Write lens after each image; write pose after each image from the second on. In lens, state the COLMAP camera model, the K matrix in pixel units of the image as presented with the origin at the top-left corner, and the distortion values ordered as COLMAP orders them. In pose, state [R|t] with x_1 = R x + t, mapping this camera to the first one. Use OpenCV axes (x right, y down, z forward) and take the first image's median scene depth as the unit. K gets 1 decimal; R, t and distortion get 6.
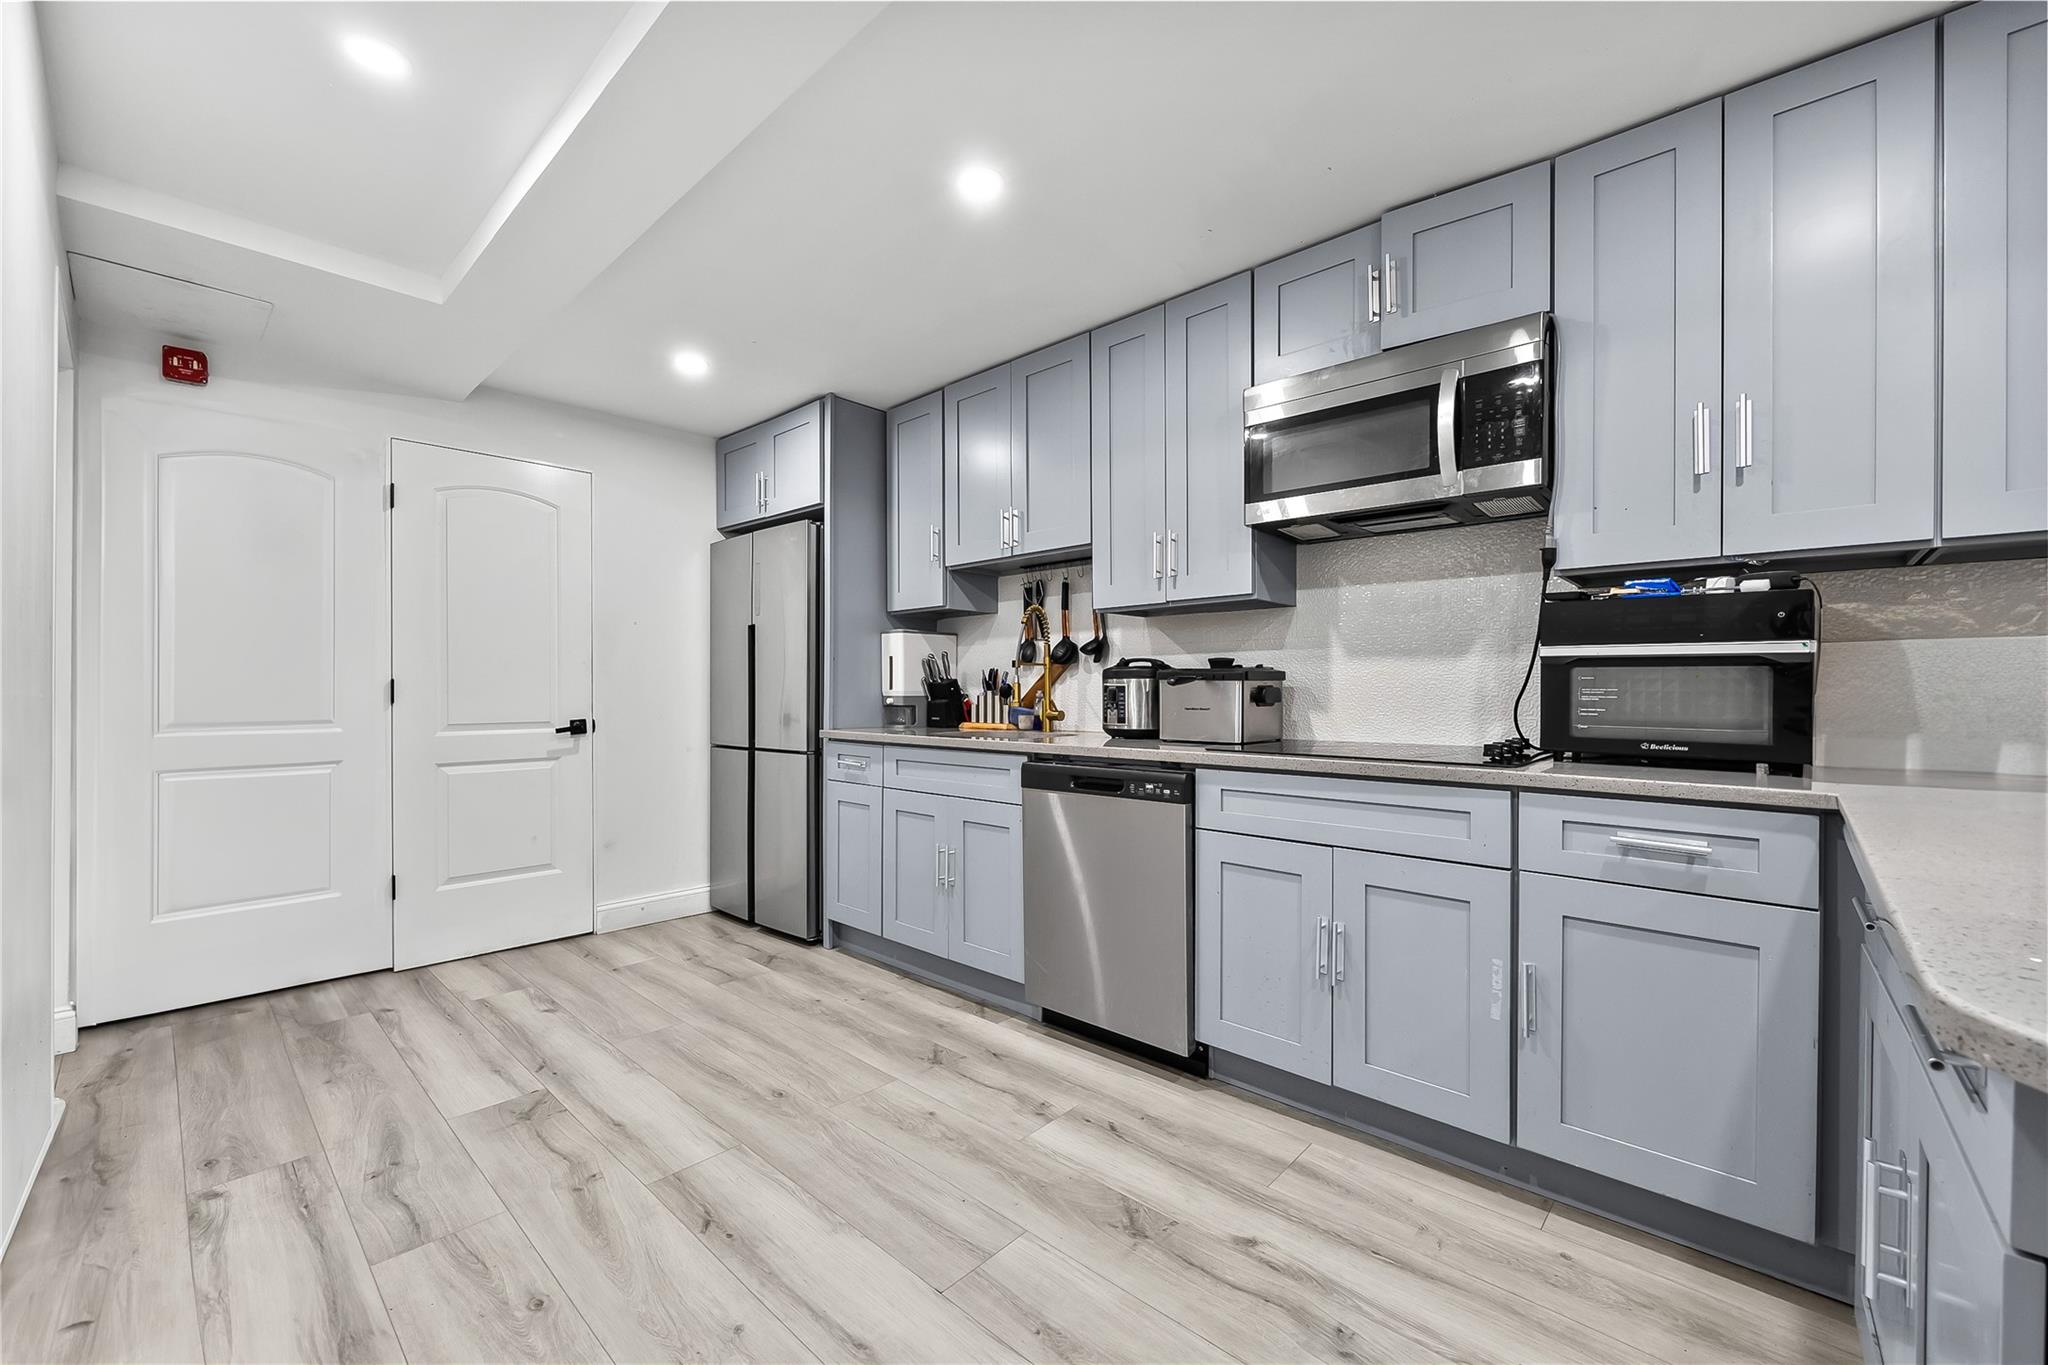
lens RADIAL K [[824.3, 0, 1032.5], [0, 824.3, 689.0], [0, 0, 1]] dist [-0.002591, -0.000123]
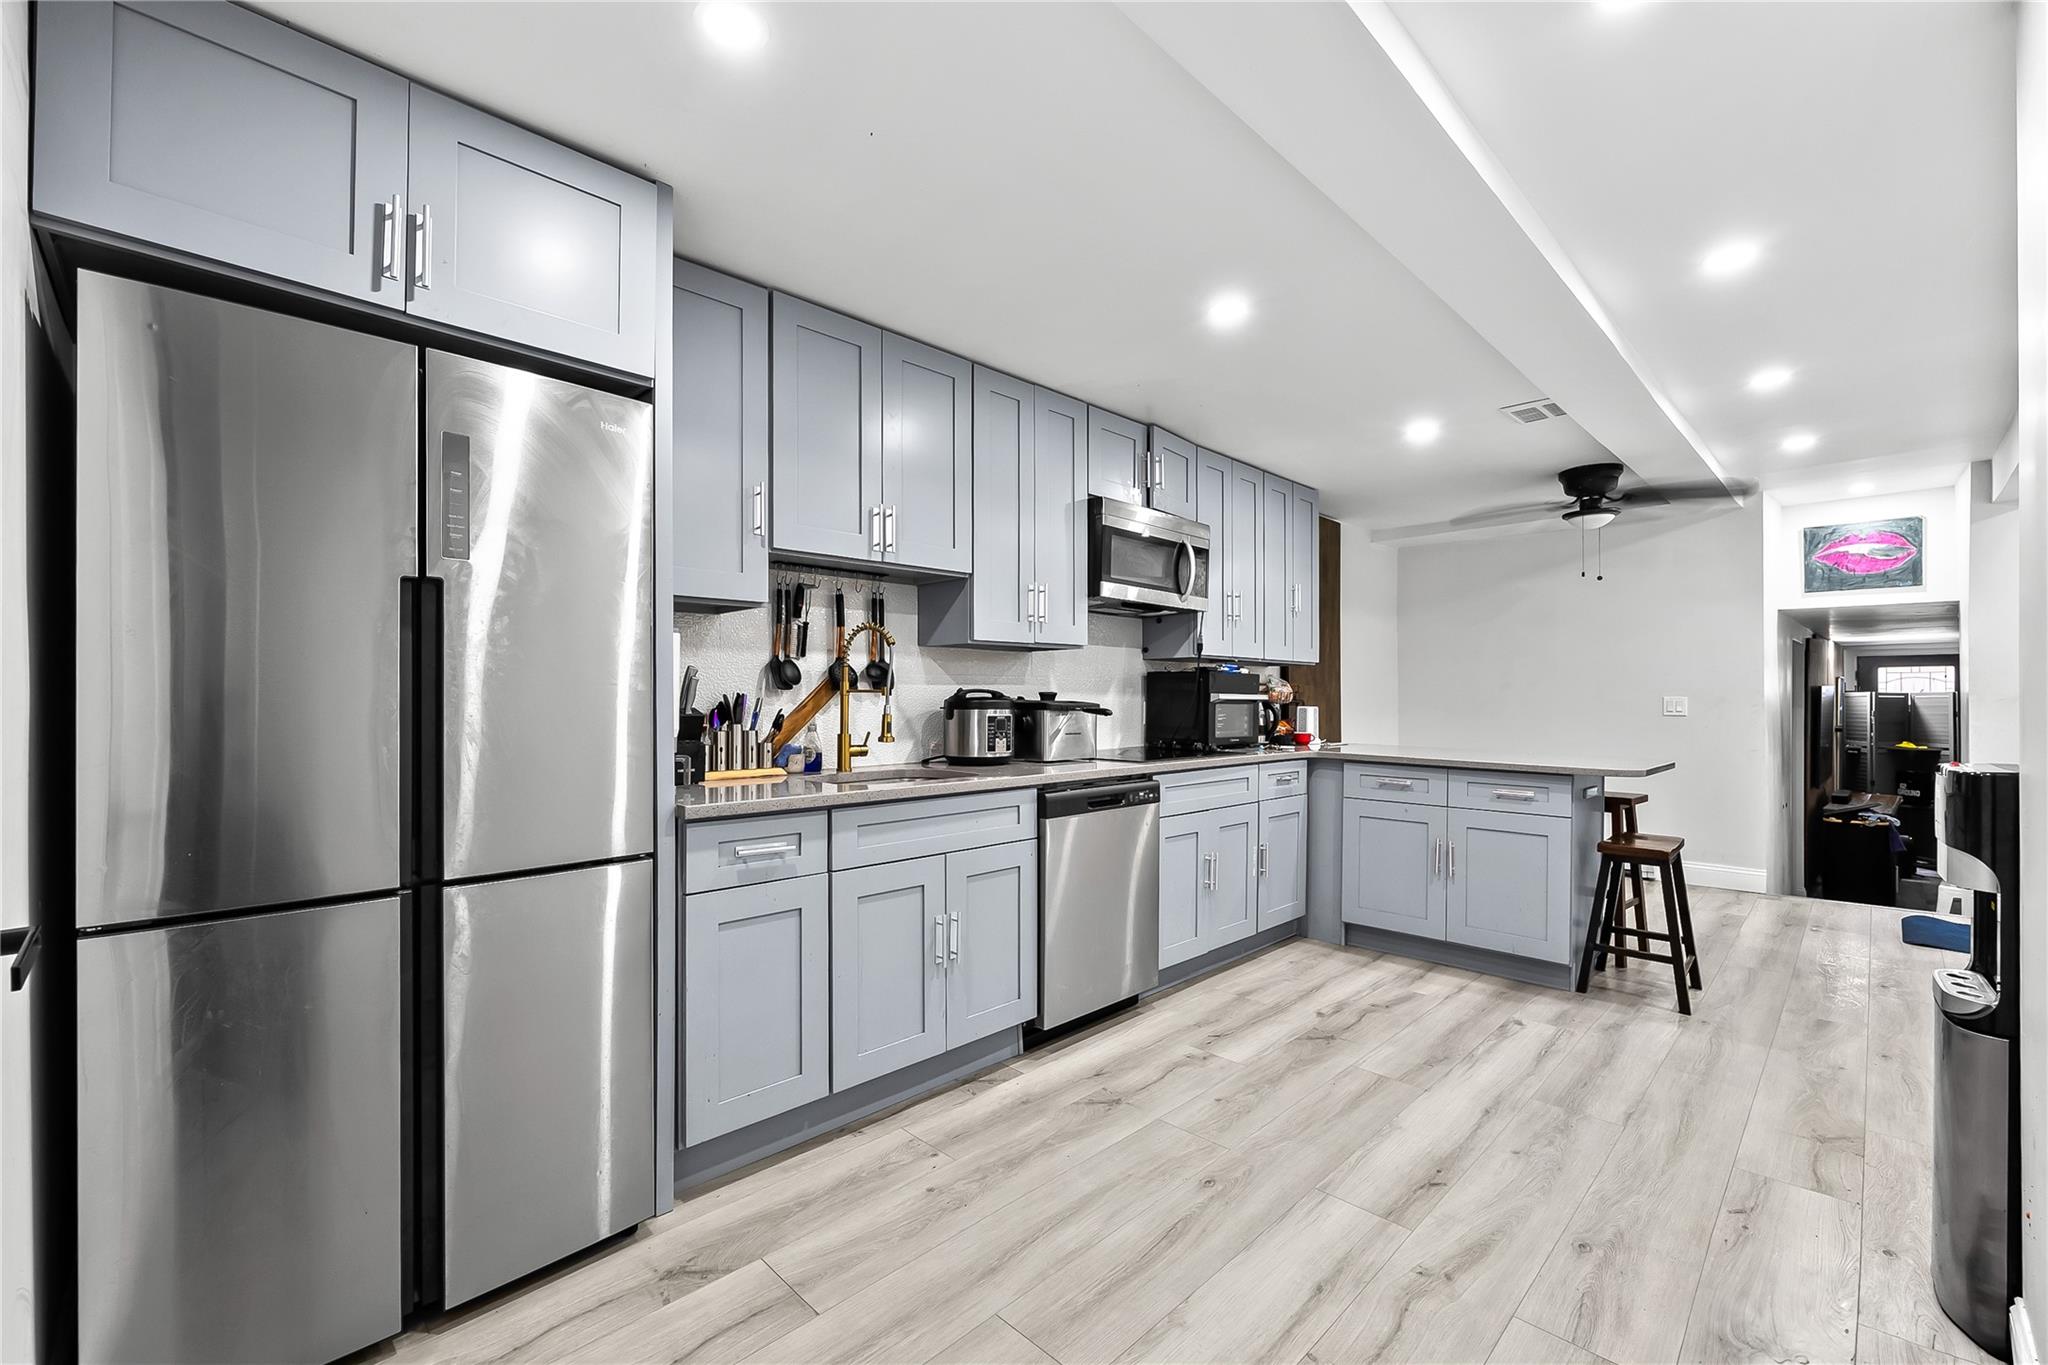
lens RADIAL K [[837.8, 0, 1024.0], [0, 837.8, 682.5], [0, 0, 1]] dist [-0.001462, 0.000251]
pose [[0.050625, 0.017998, 0.998556, -0.977636], [-0.001157, 0.999838, -0.017962, -0.027562], [-0.998717, -0.000246, 0.050637, 0.913152]]
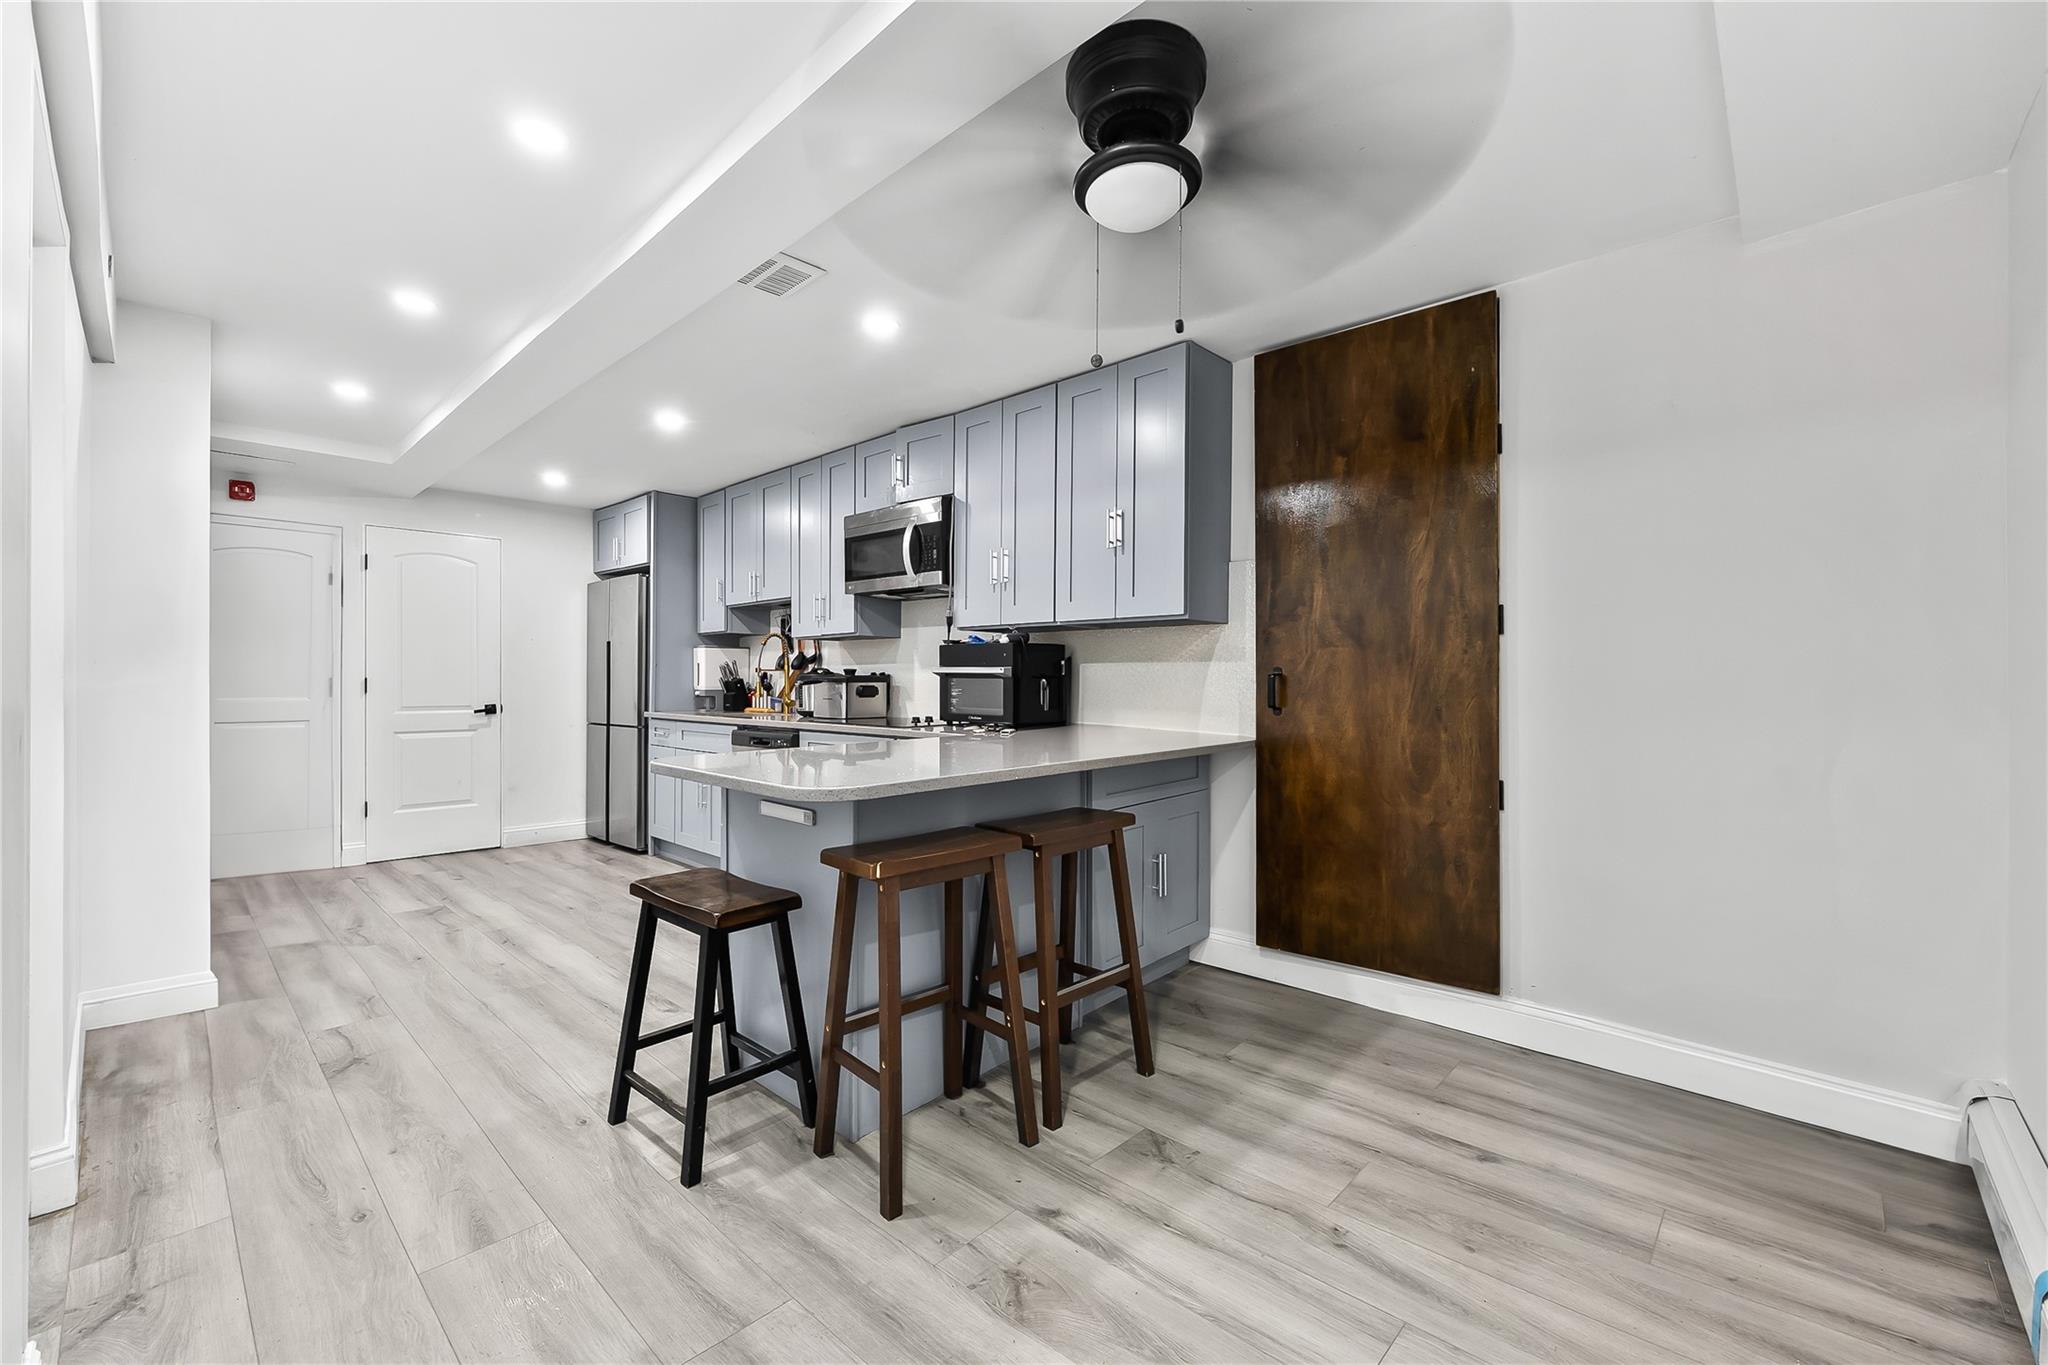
lens RADIAL K [[837.8, 0, 1024.0], [0, 837.8, 682.5], [0, 0, 1]] dist [-0.001462, 0.000251]
pose [[0.999943, 0.005375, -0.009216, 0.563643], [-0.005367, 0.999985, 0.000898, -0.012156], [0.009221, -0.000848, 0.999957, -0.670878]]
